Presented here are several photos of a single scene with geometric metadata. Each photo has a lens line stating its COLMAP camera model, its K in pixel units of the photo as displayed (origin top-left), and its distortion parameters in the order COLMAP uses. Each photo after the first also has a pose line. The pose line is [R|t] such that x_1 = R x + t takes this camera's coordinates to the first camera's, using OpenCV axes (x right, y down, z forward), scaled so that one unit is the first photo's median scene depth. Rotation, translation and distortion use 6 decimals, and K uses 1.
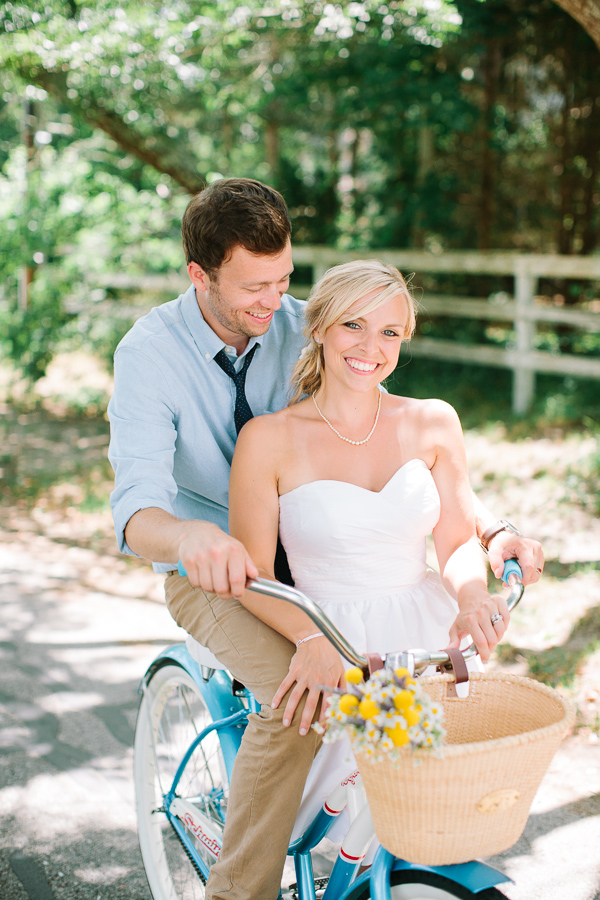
lens RADIAL K [[1289.4, 0, 320.0], [0, 1289.4, 450.3], [0, 0, 1]] dist [-0.221509, 0.585685]
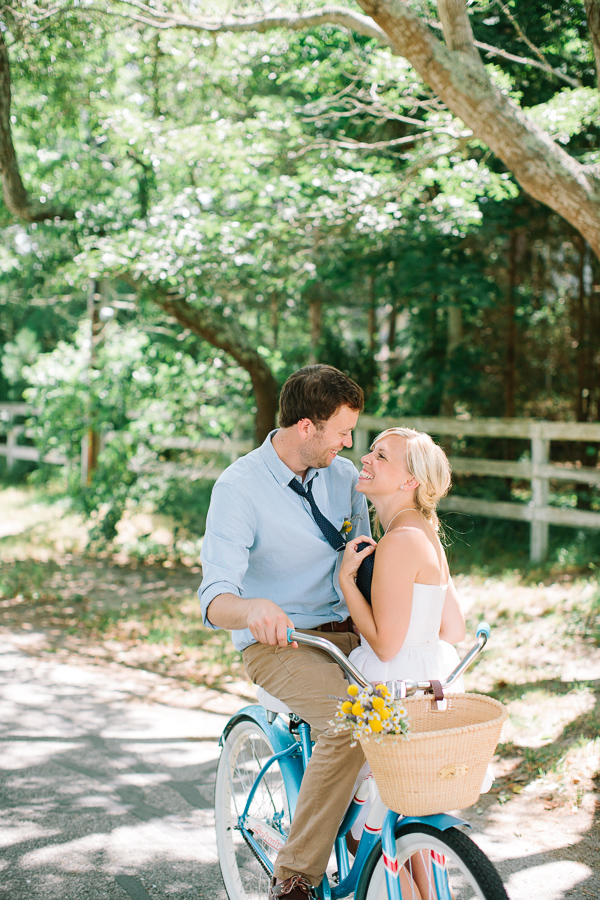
lens RADIAL K [[1289.4, 0, 320.0], [0, 1289.4, 450.3], [0, 0, 1]] dist [-0.221509, 0.585685]
pose [[0.999485, 0.003732, -0.031869, 0.002360], [-0.007720, 0.992009, -0.125932, 0.015076], [0.031145, 0.126113, 0.991527, -0.114082]]
